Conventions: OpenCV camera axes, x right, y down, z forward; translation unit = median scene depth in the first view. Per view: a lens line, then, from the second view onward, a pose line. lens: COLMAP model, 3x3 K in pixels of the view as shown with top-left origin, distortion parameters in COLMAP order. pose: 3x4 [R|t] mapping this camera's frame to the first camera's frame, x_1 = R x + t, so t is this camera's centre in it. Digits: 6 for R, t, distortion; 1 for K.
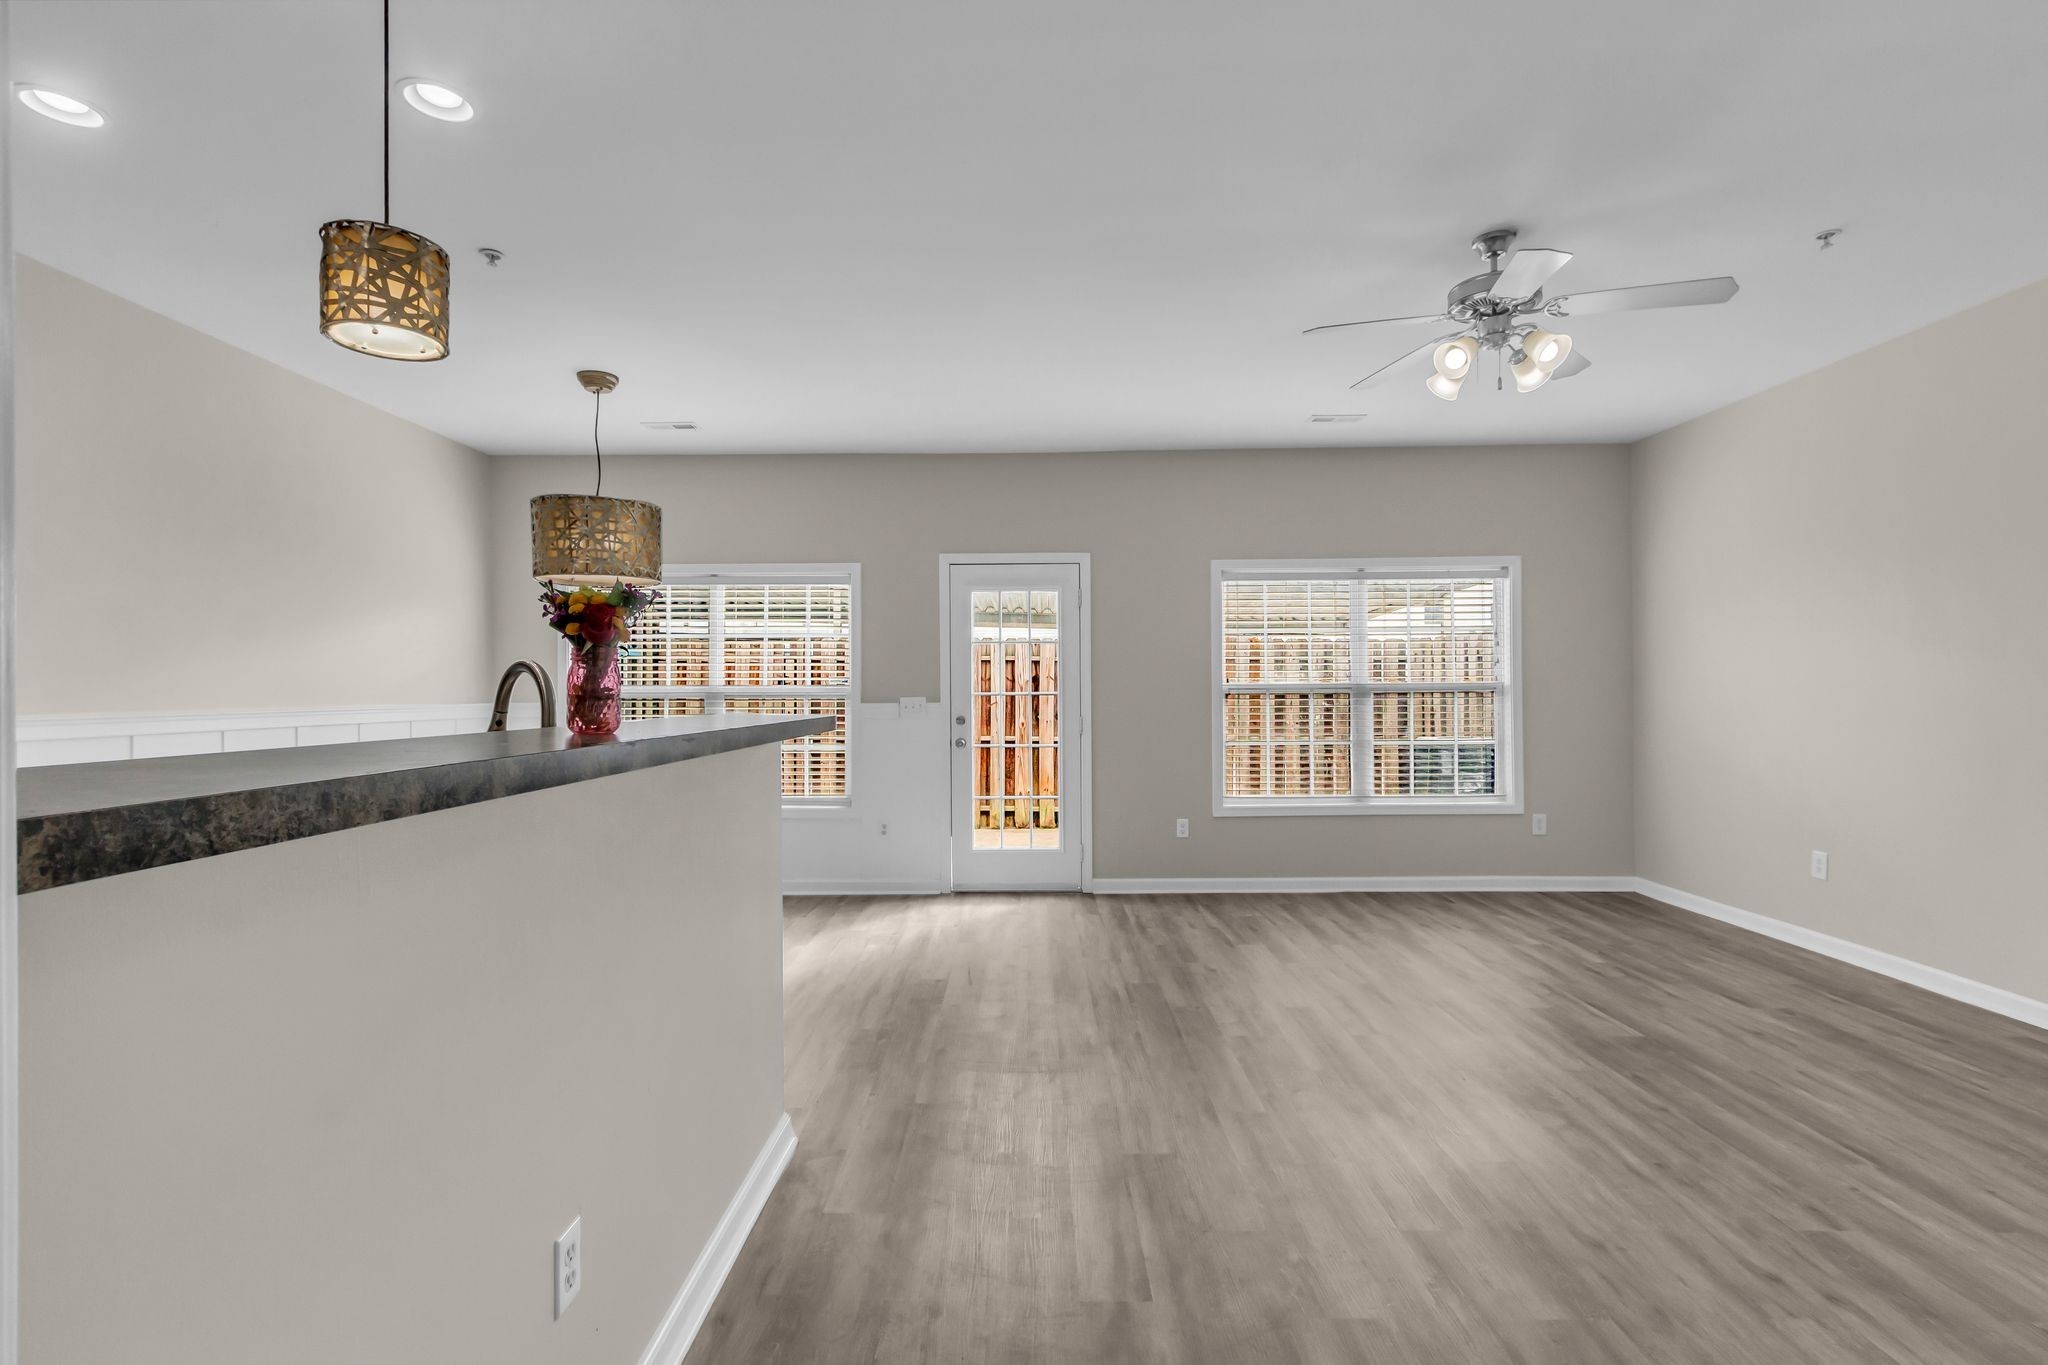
lens RADIAL K [[966.5, 0, 1018.4], [0, 966.5, 685.5], [0, 0, 1]] dist [0.006075, -0.001641]
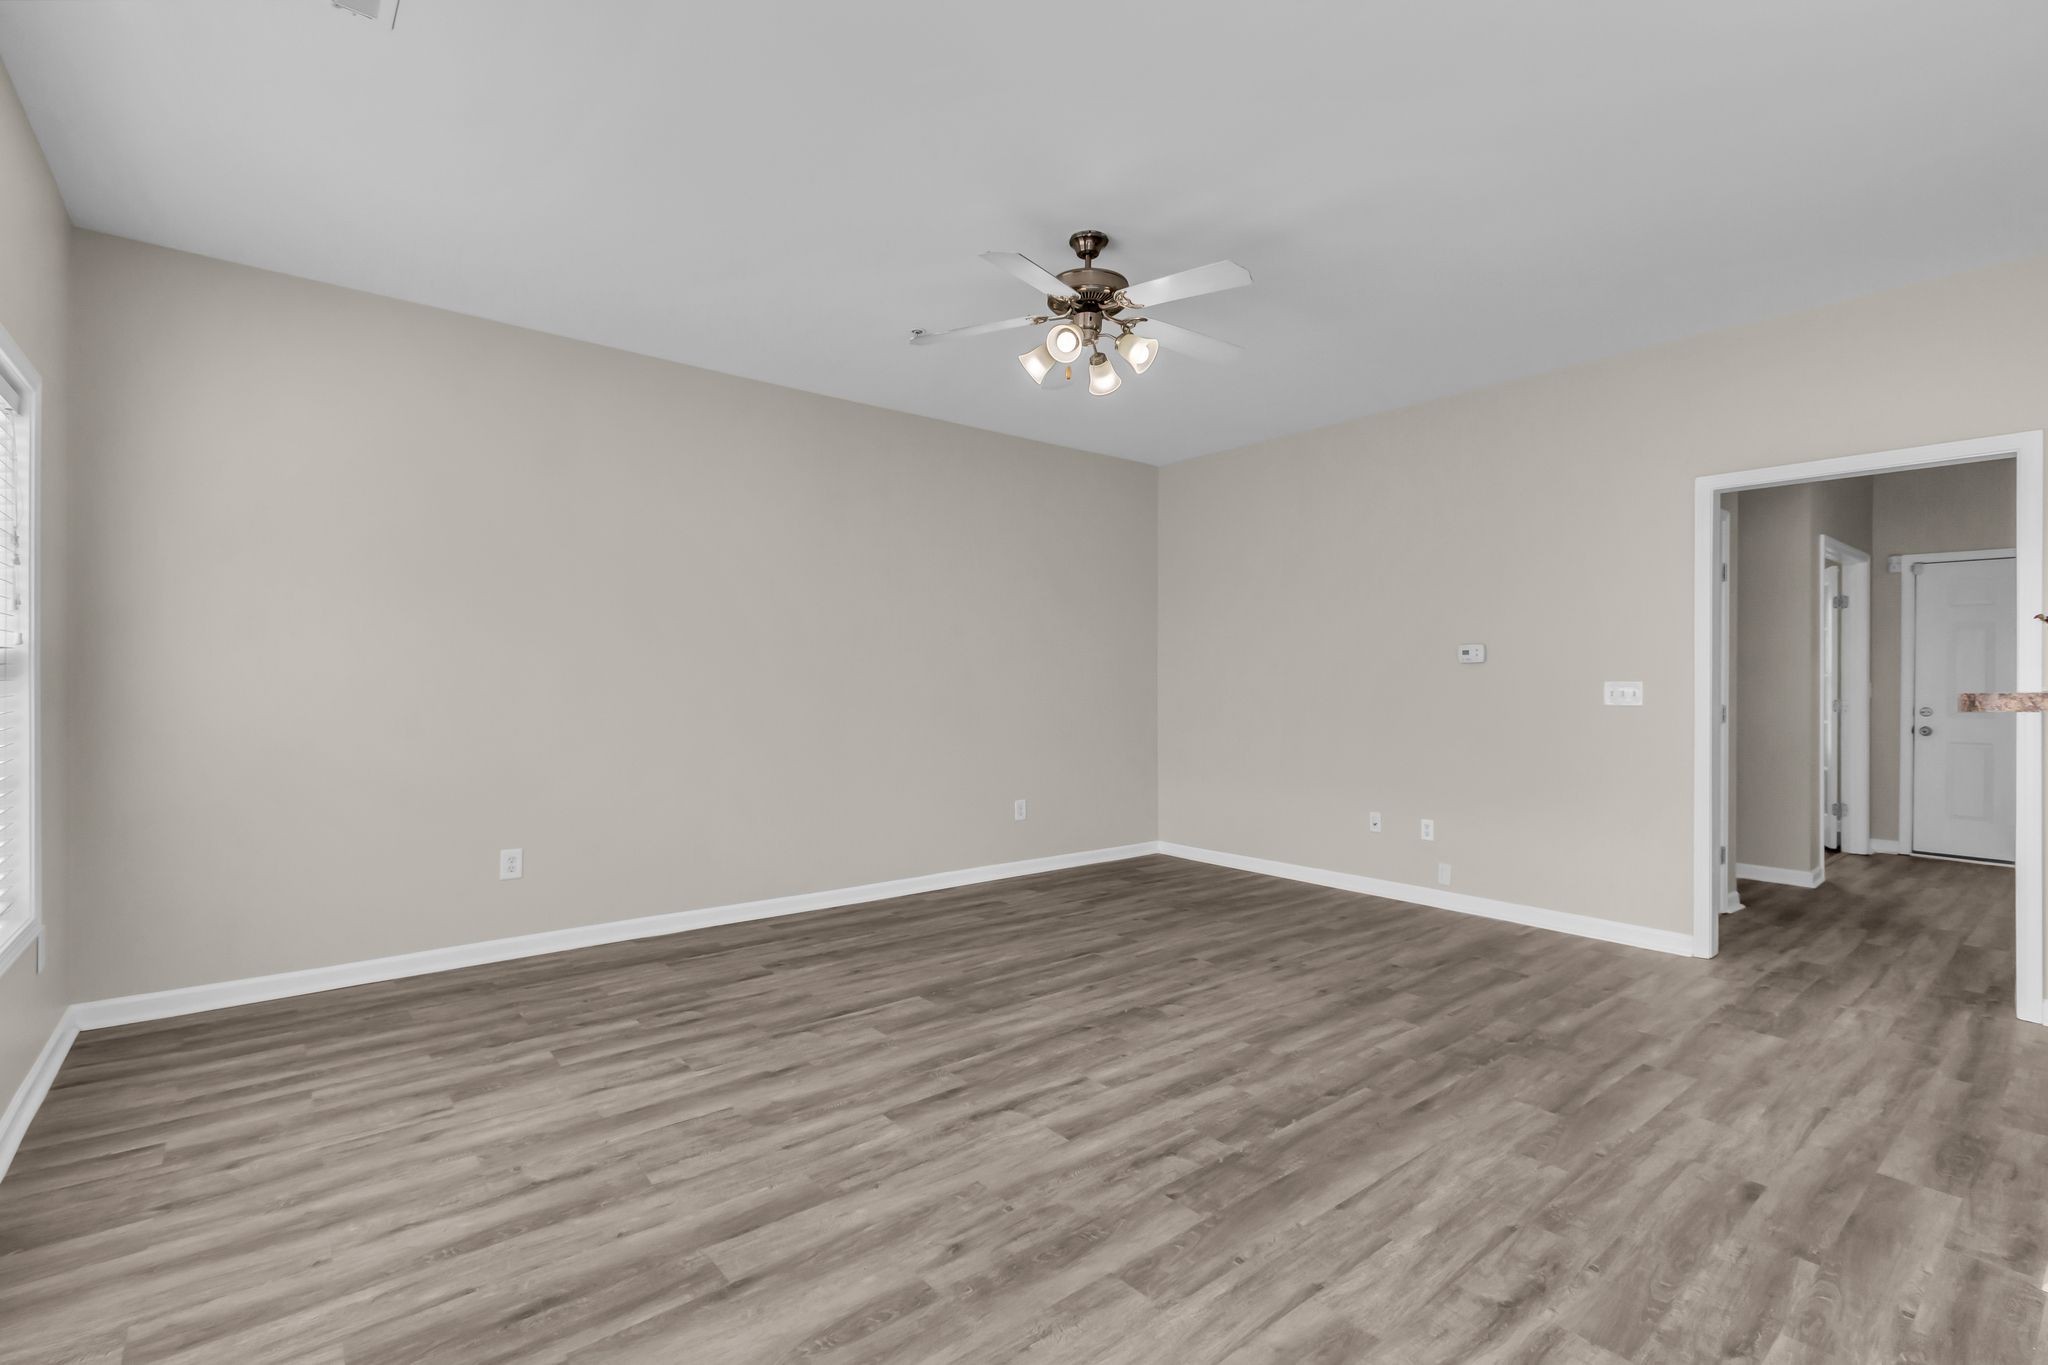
lens RADIAL K [[934.3, 0, 994.5], [0, 934.3, 684.7], [0, 0, 1]] dist [0.007521, -0.002506]
pose [[-0.631299, 0.001553, 0.775538, -0.243583], [-0.003644, 0.999981, -0.004969, 0.021234], [-0.775531, -0.005963, -0.631281, 1.789997]]
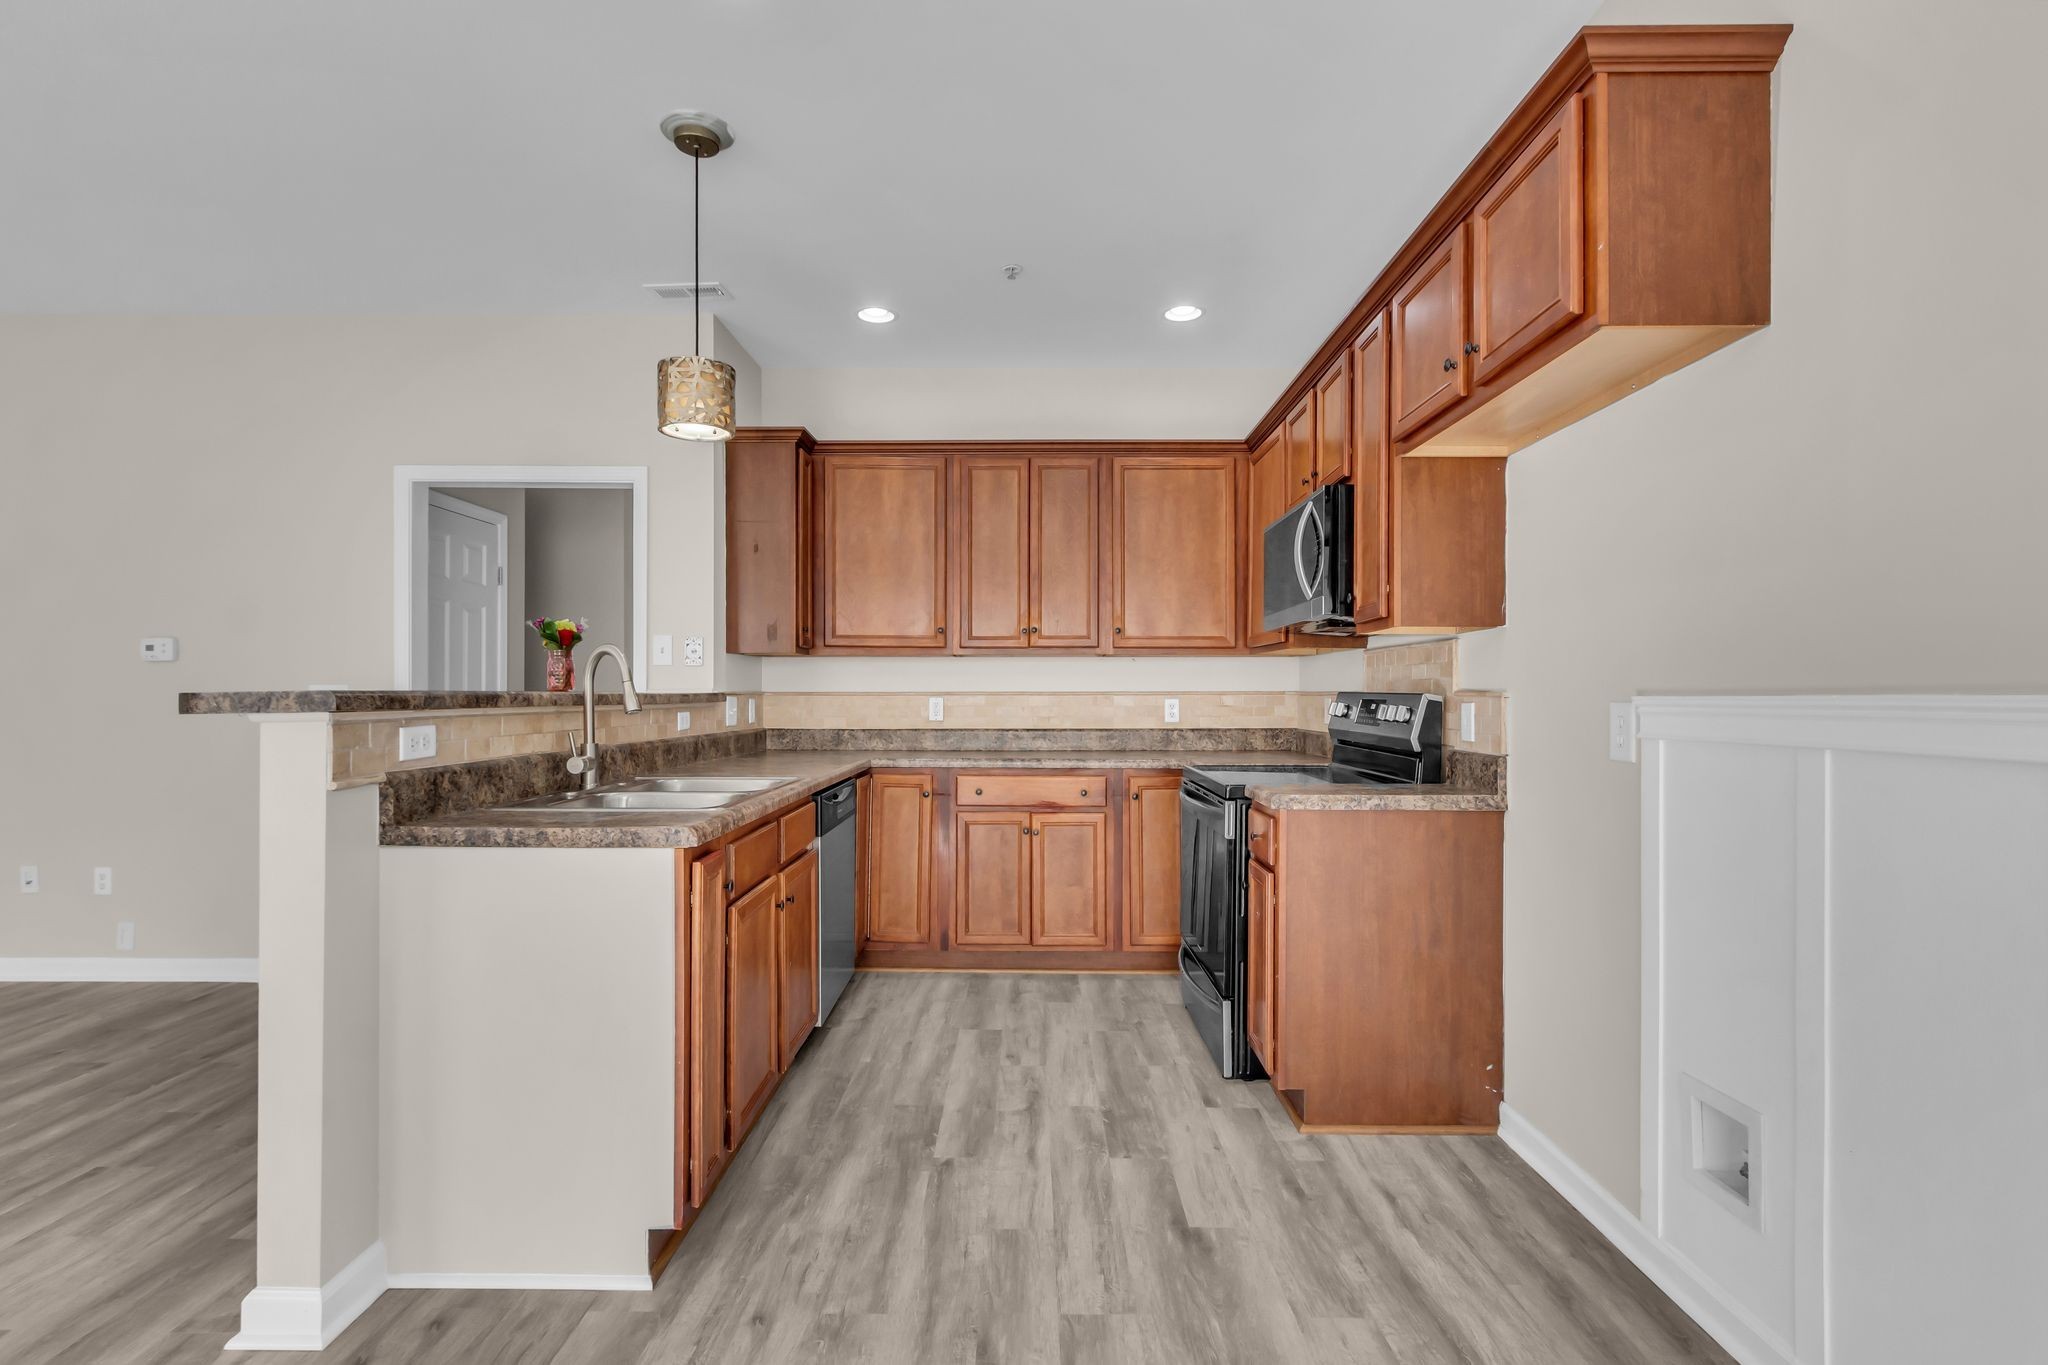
lens RADIAL K [[966.5, 0, 1026.6], [0, 966.5, 690.5], [0, 0, 1]] dist [0.006075, -0.001641]
pose [[-0.999962, 0.003887, -0.007743, -0.671454], [0.003937, 0.999972, -0.006426, 0.025391], [0.007718, -0.006456, -0.999949, 1.452927]]
